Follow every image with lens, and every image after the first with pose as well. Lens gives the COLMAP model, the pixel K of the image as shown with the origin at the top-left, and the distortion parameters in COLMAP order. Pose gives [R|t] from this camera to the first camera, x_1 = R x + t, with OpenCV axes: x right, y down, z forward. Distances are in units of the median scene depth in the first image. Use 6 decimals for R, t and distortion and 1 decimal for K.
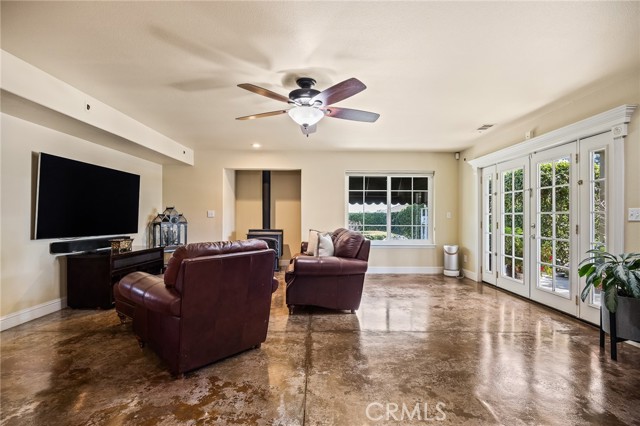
lens RADIAL K [[302.5, 0, 320.3], [0, 302.5, 217.5], [0, 0, 1]] dist [-0.005002, -0.000127]
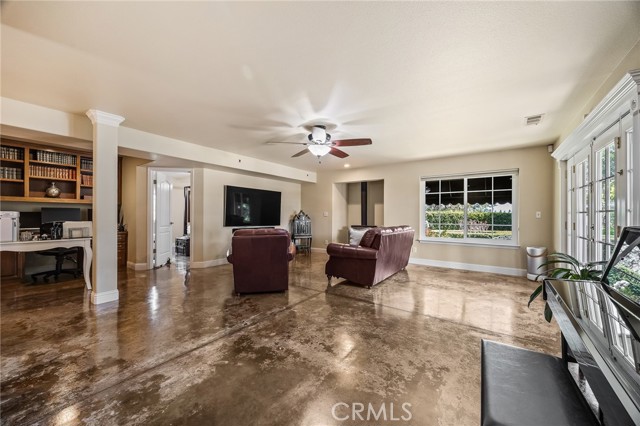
lens RADIAL K [[244.4, 0, 316.1], [0, 244.4, 215.8], [0, 0, 1]] dist [0.001772, 0.000224]
pose [[0.802624, 0.000278, -0.596485, 0.326299], [-0.003449, 0.999985, -0.004174, 0.001787], [0.596475, 0.005407, 0.802614, 0.000009]]
